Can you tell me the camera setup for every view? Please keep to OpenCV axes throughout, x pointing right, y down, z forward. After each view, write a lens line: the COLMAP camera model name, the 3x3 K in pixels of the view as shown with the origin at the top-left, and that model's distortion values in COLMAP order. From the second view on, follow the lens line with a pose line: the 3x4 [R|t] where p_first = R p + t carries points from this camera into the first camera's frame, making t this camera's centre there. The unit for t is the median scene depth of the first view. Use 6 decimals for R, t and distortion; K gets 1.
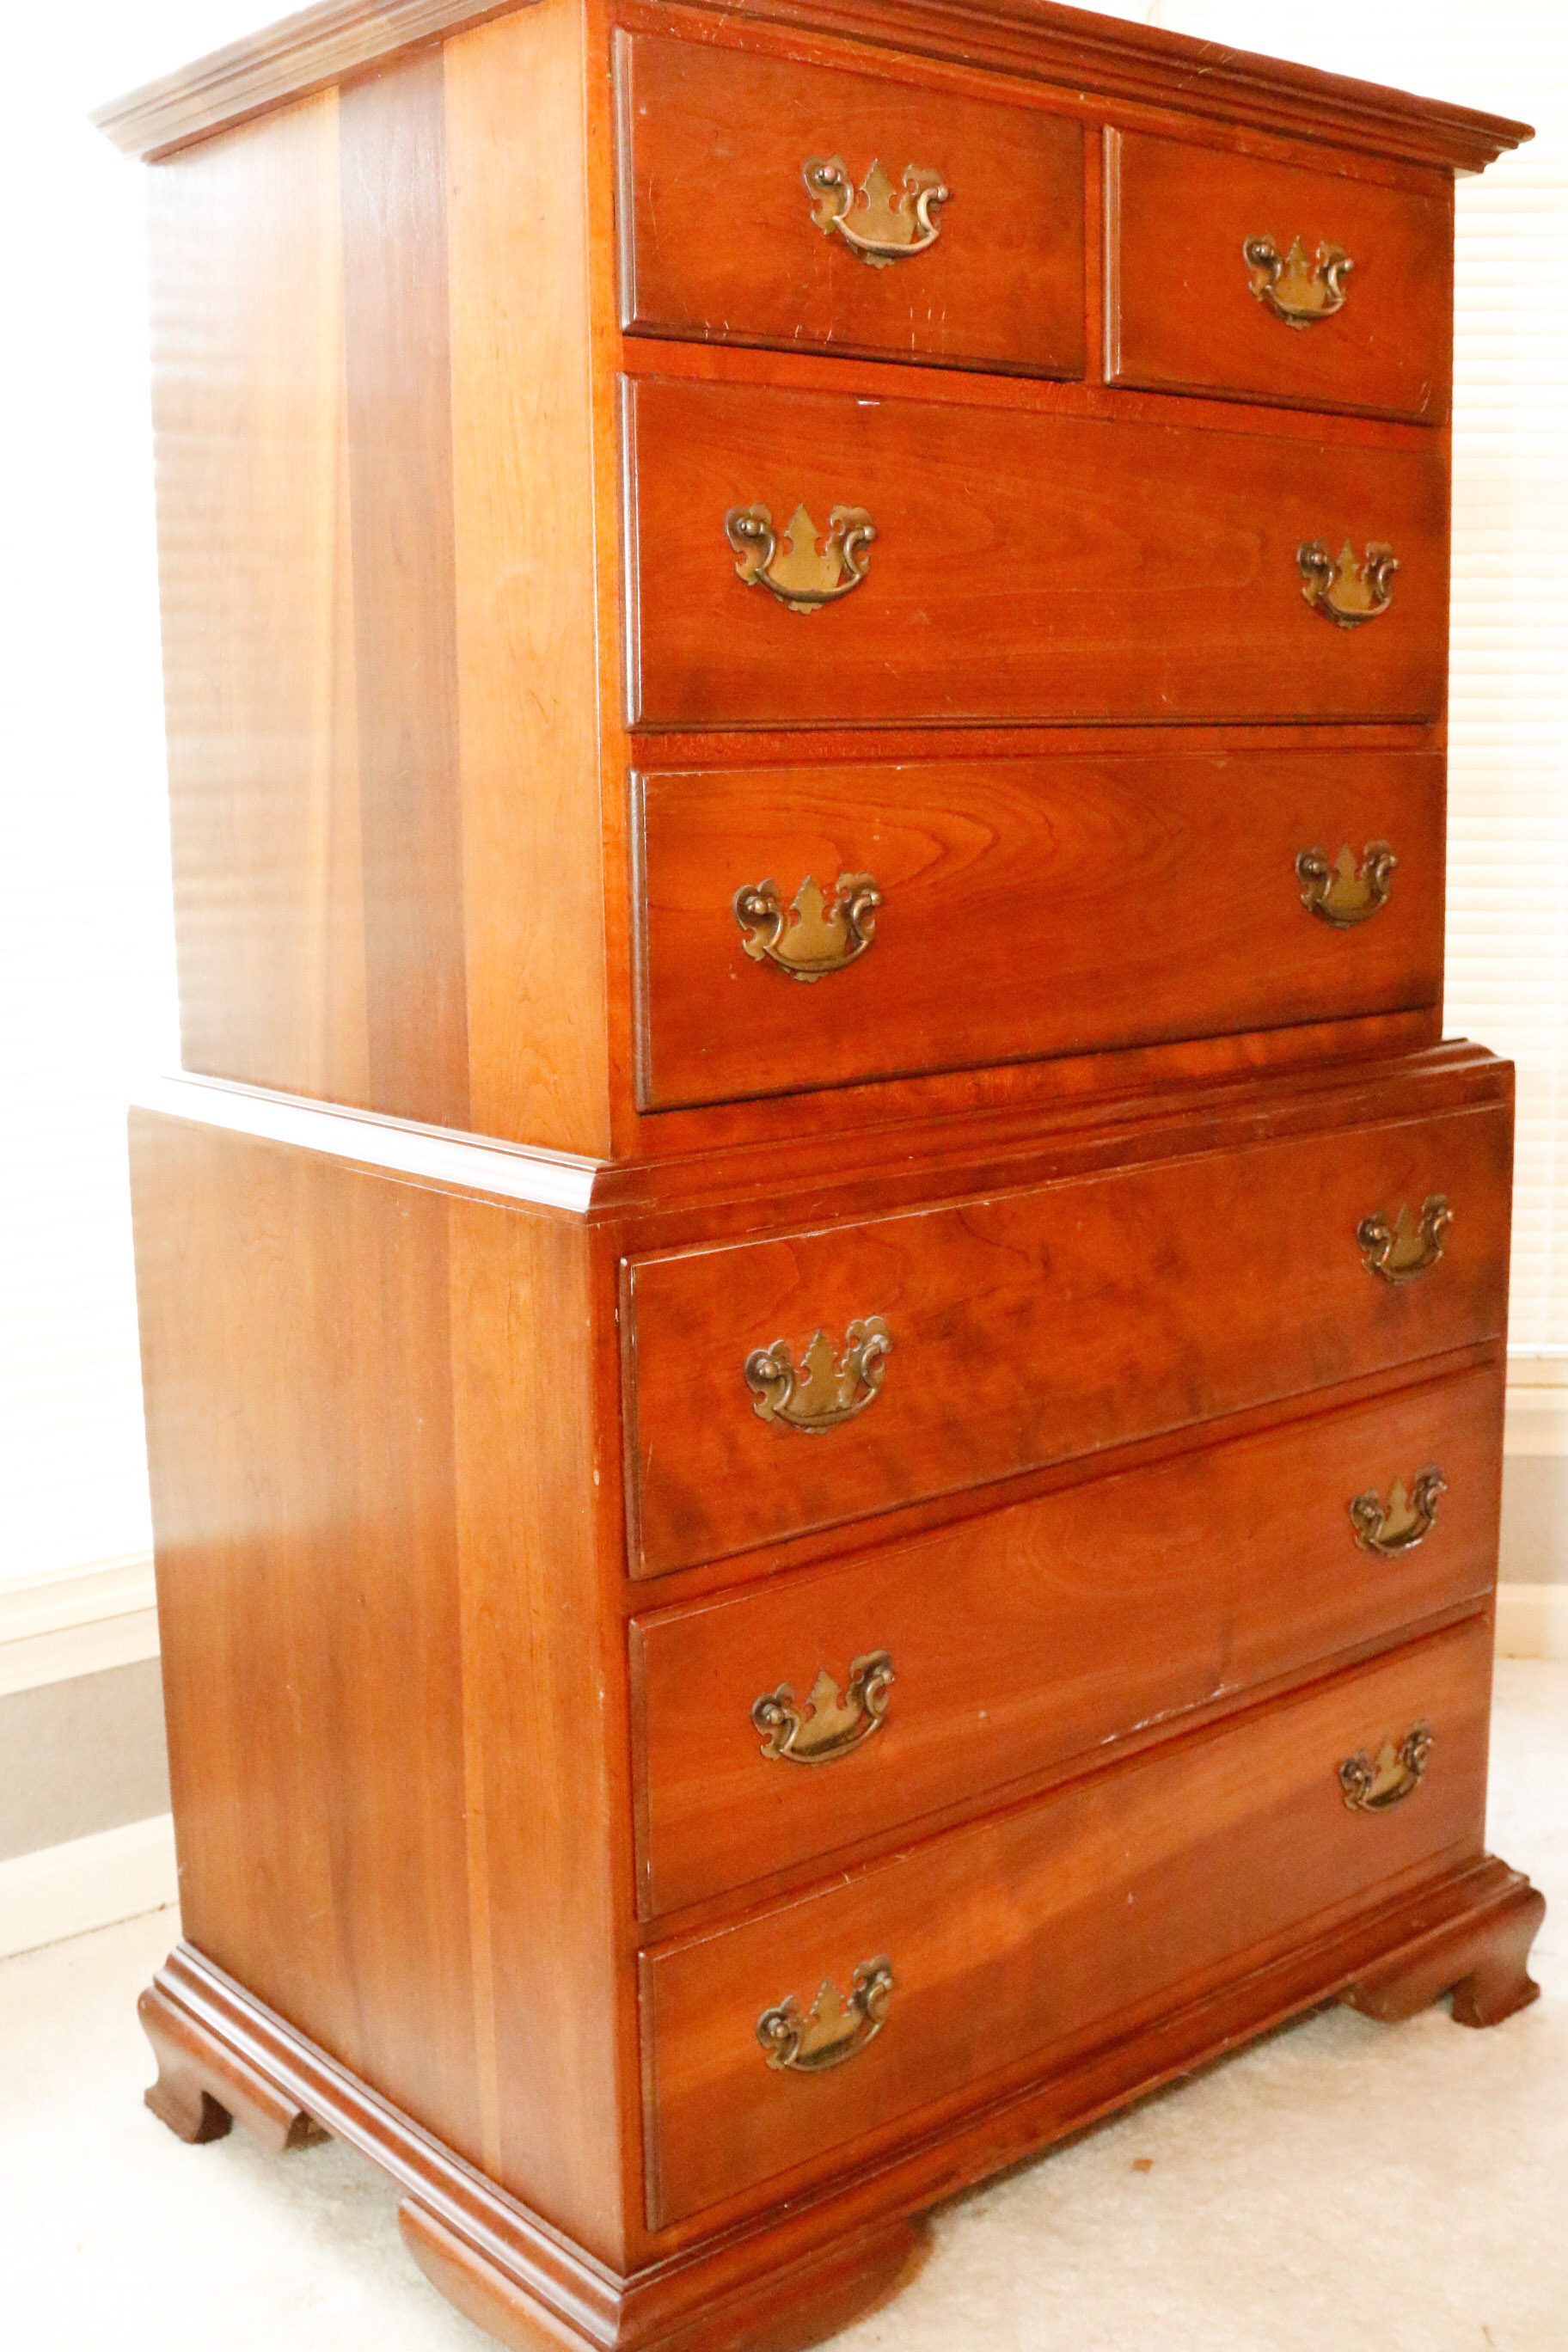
lens RADIAL K [[2538.8, 0, 784.0], [0, 2538.8, 1176.0], [0, 0, 1]] dist [-0.121367, 0.022537]
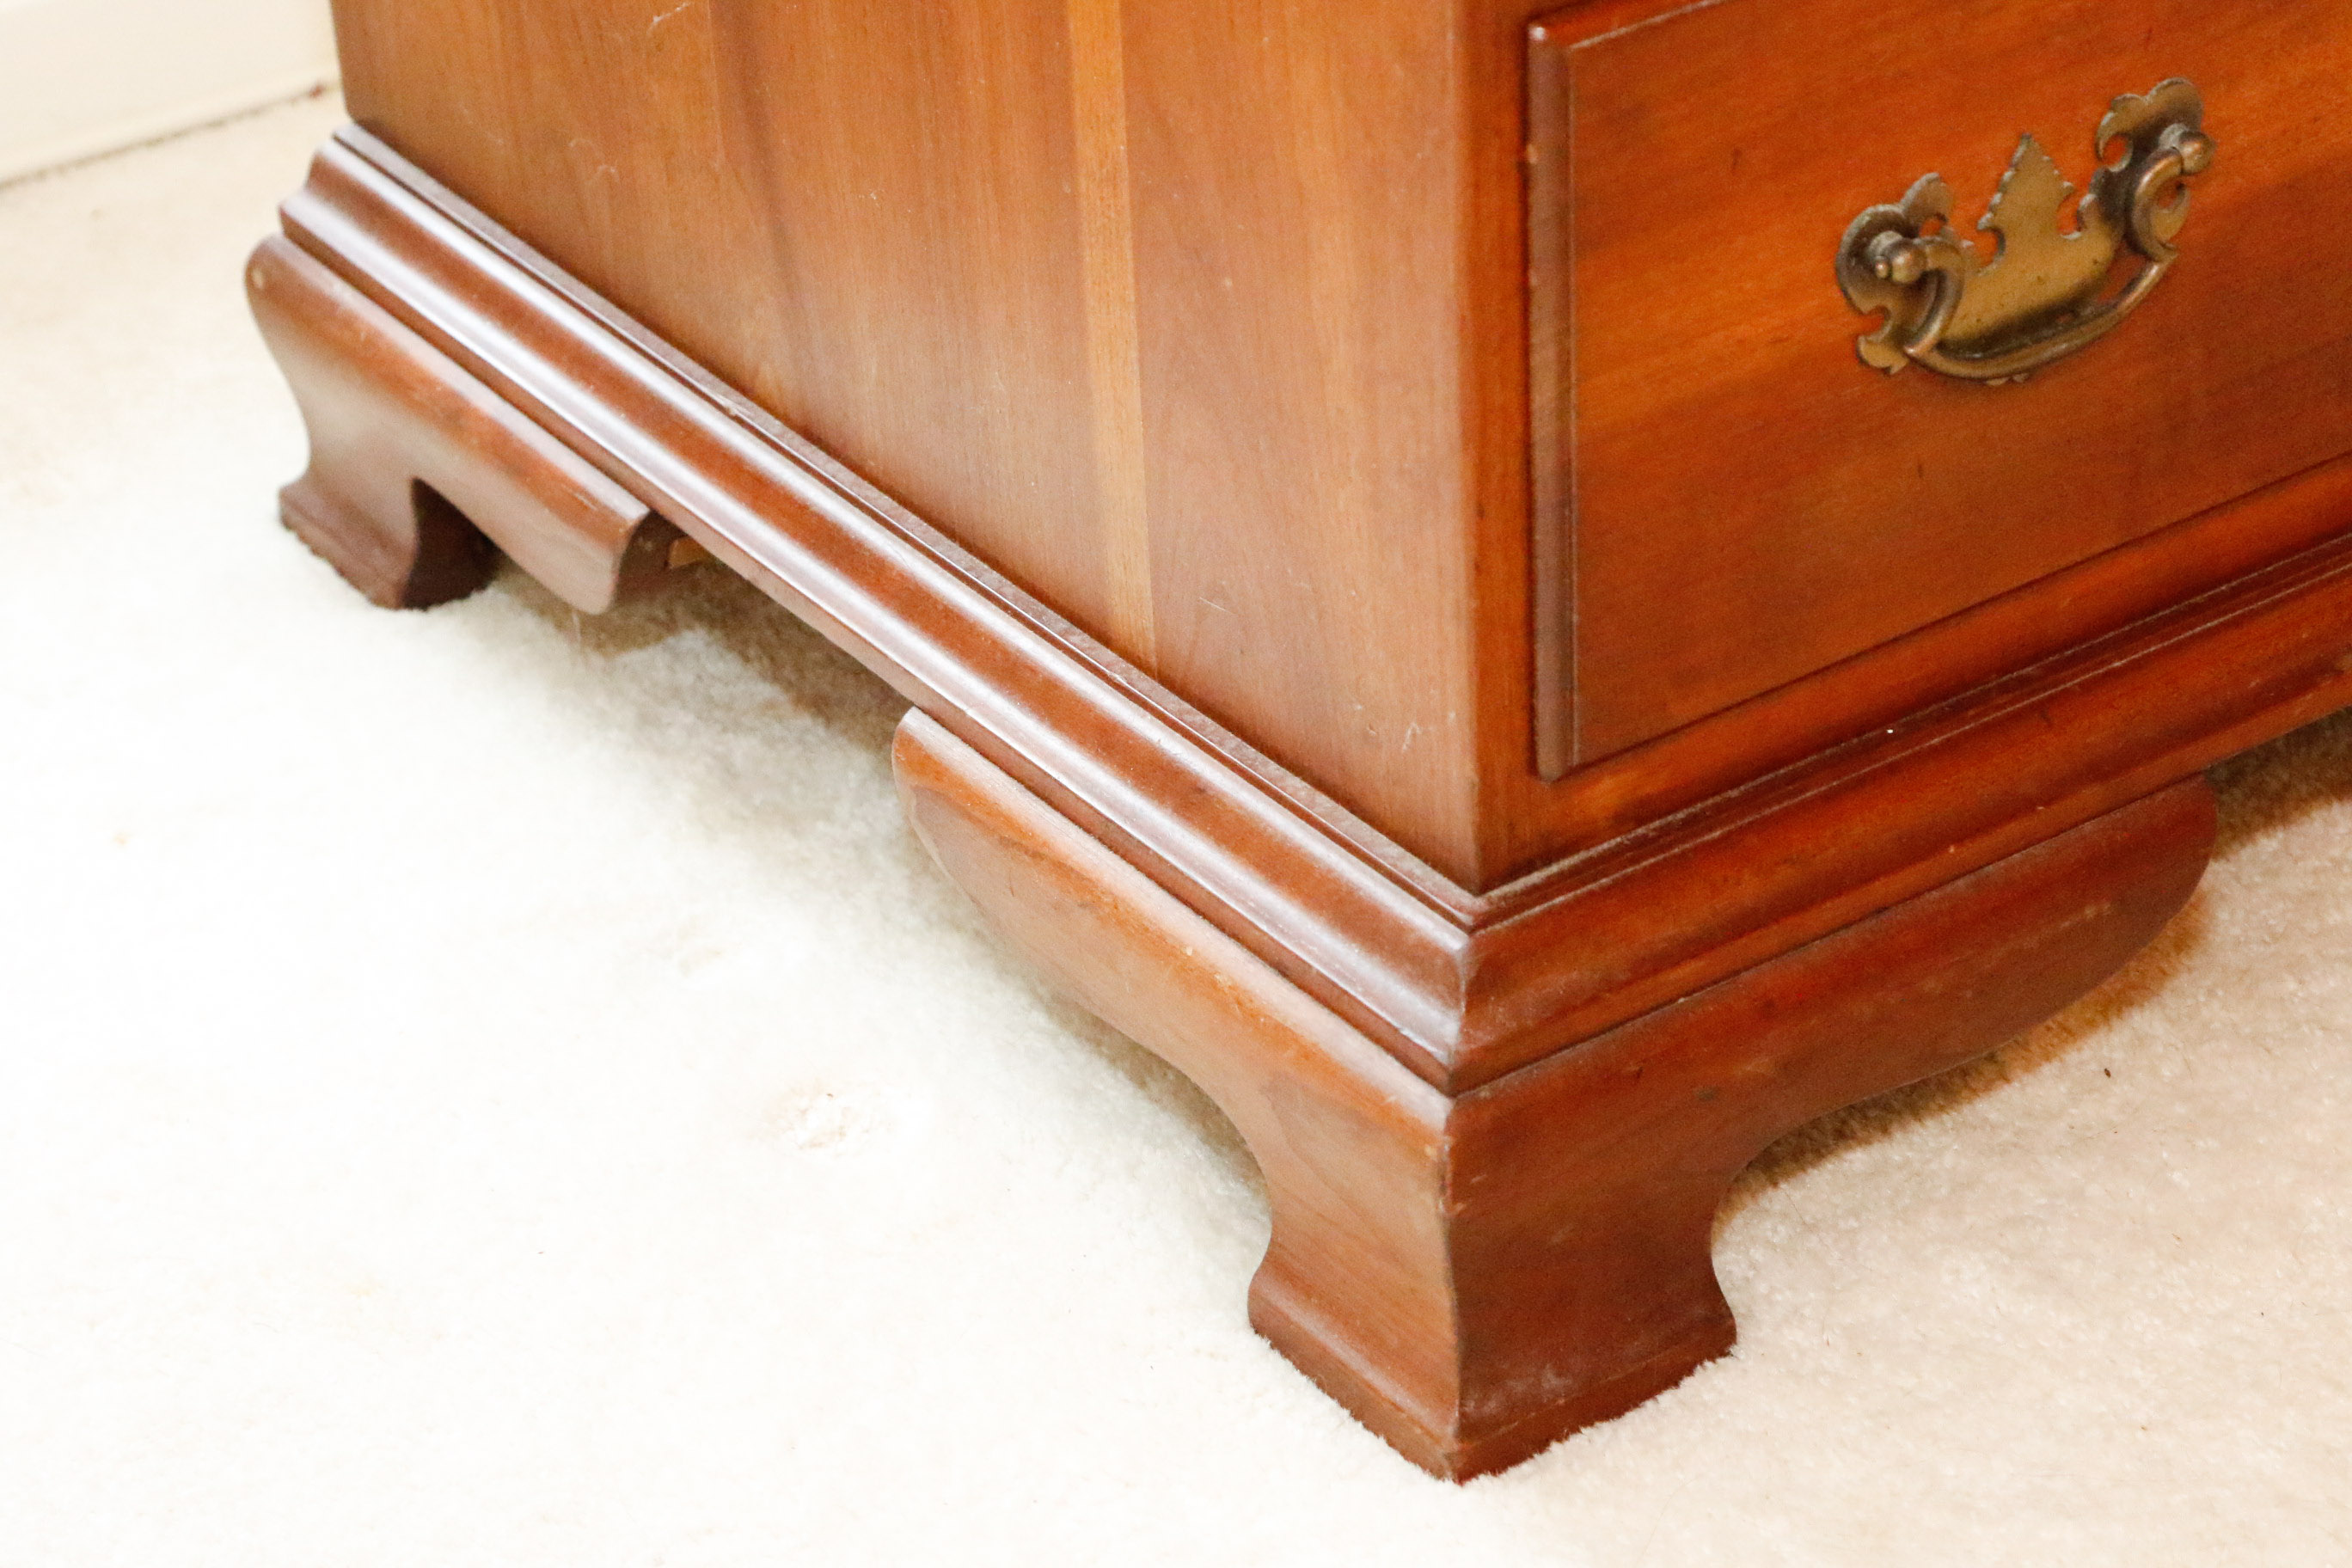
lens RADIAL K [[5277.6, 0, 1176.0], [0, 5277.6, 784.0], [0, 0, 1]] dist [0.209379, 0.390993]
pose [[0.995245, 0.018854, -0.095556, -0.030582], [0.017052, 0.932203, 0.361534, 0.121871], [0.095894, -0.361445, 0.927449, 0.222906]]
